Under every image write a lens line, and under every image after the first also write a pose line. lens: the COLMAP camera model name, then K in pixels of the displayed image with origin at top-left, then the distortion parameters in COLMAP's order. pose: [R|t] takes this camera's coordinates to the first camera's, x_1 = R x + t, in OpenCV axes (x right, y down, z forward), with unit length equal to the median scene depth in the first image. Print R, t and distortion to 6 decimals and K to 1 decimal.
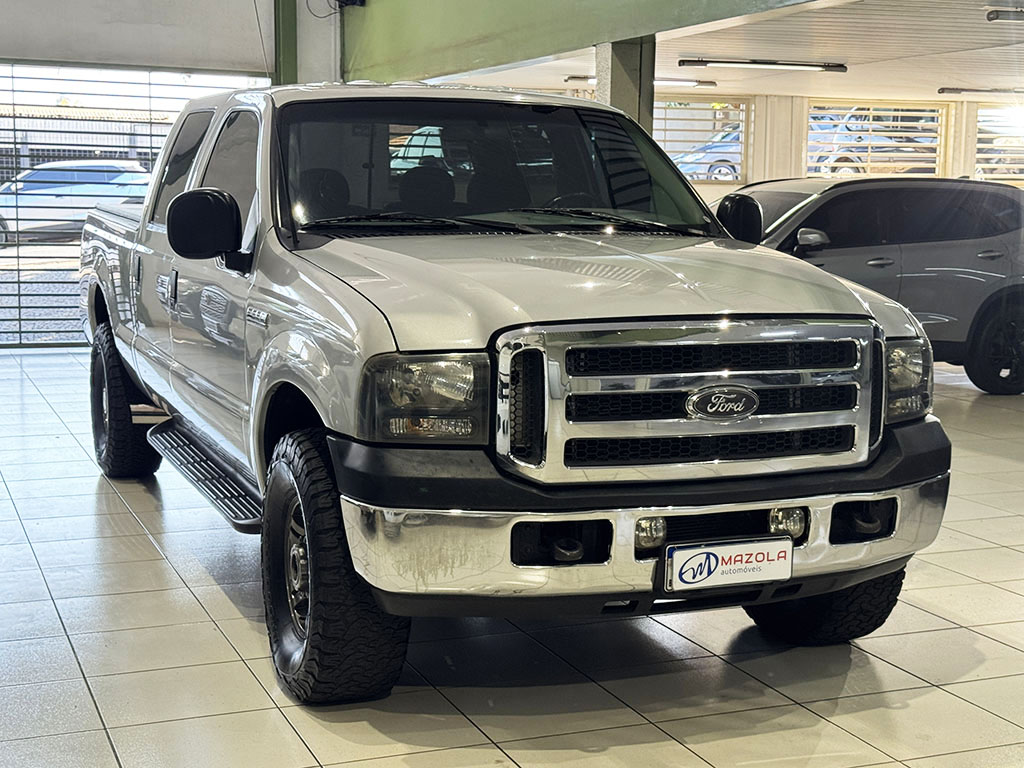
lens RADIAL K [[1530.0, 0, 512.0], [0, 1530.0, 384.0], [0, 0, 1]] dist [0.149413, -0.143796]
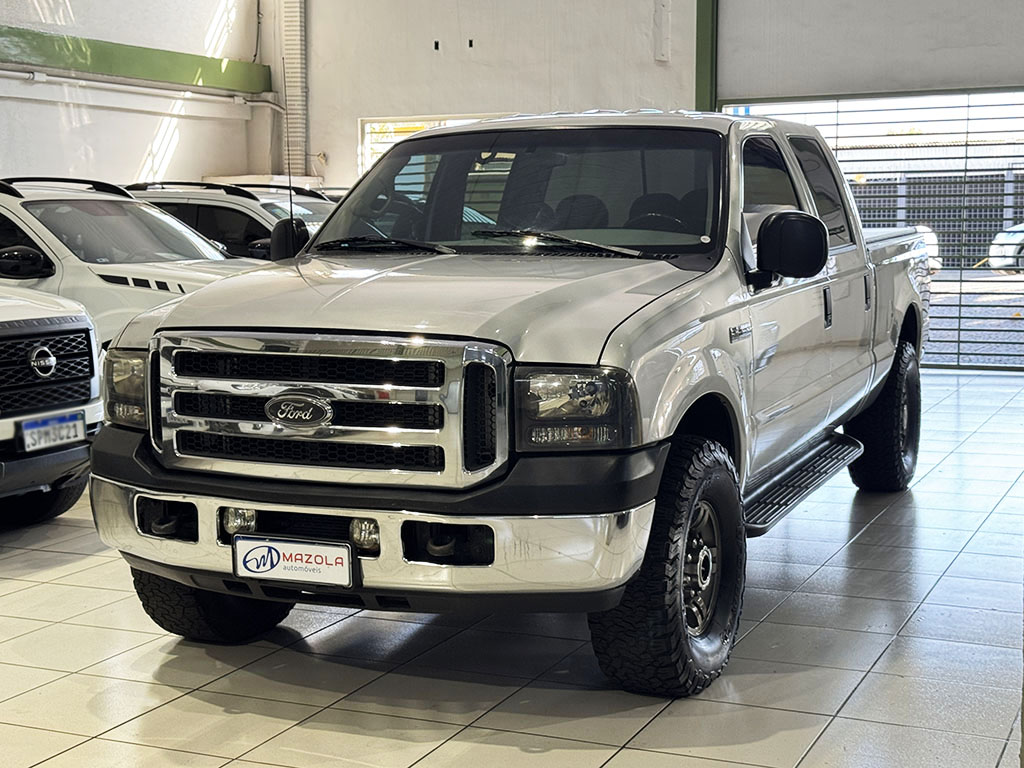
lens RADIAL K [[1530.0, 0, 512.0], [0, 1530.0, 384.0], [0, 0, 1]] dist [0.149413, -0.143796]
pose [[0.691027, 0.060619, -0.720283, 0.964915], [-0.072395, 0.997271, 0.014476, -0.031097], [0.719195, 0.042142, 0.693529, 0.344909]]
